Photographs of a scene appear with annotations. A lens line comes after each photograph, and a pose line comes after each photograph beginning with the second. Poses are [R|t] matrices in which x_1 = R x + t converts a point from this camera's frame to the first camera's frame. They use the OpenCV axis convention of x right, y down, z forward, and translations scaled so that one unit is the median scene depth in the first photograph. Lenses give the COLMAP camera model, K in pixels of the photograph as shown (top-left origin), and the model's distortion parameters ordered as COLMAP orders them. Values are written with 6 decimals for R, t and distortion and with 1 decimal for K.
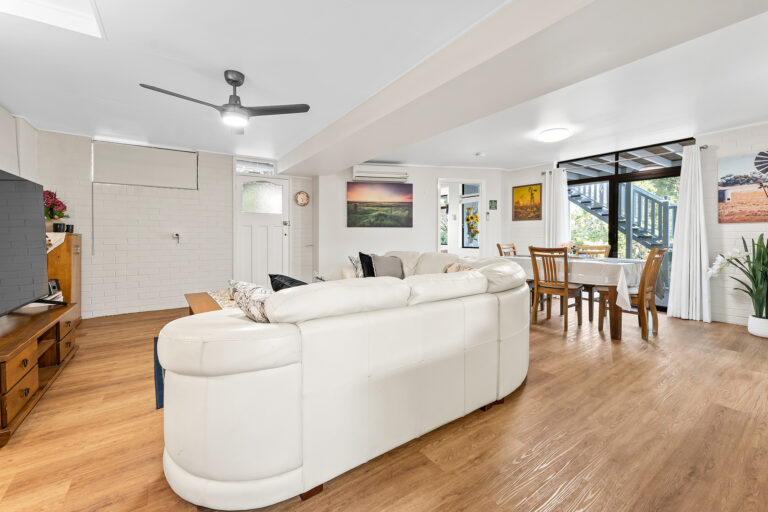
lens RADIAL K [[314.4, 0, 382.6], [0, 314.4, 234.8], [0, 0, 1]] dist [0.001748, -0.000023]
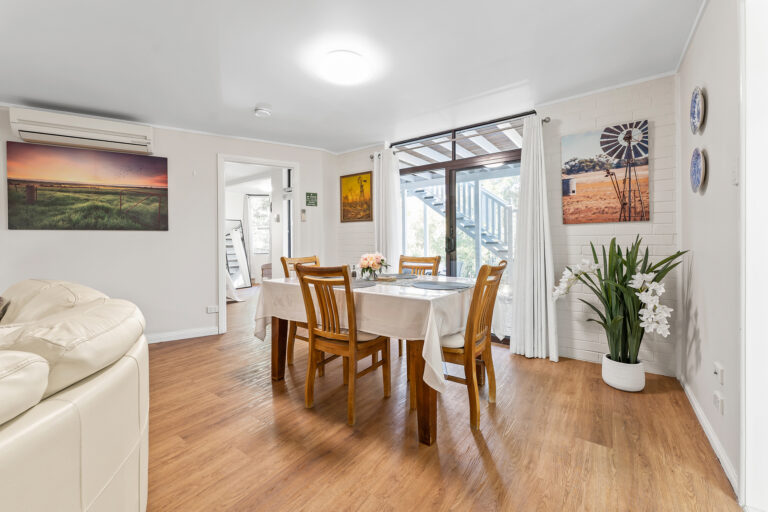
lens RADIAL K [[314.4, 0, 382.6], [0, 314.4, 234.8], [0, 0, 1]] dist [0.001748, -0.000023]
pose [[0.943680, -0.001114, 0.330857, 0.334375], [0.008185, 0.999767, -0.019981, -0.000312], [-0.330757, 0.021564, 0.943469, 0.351925]]
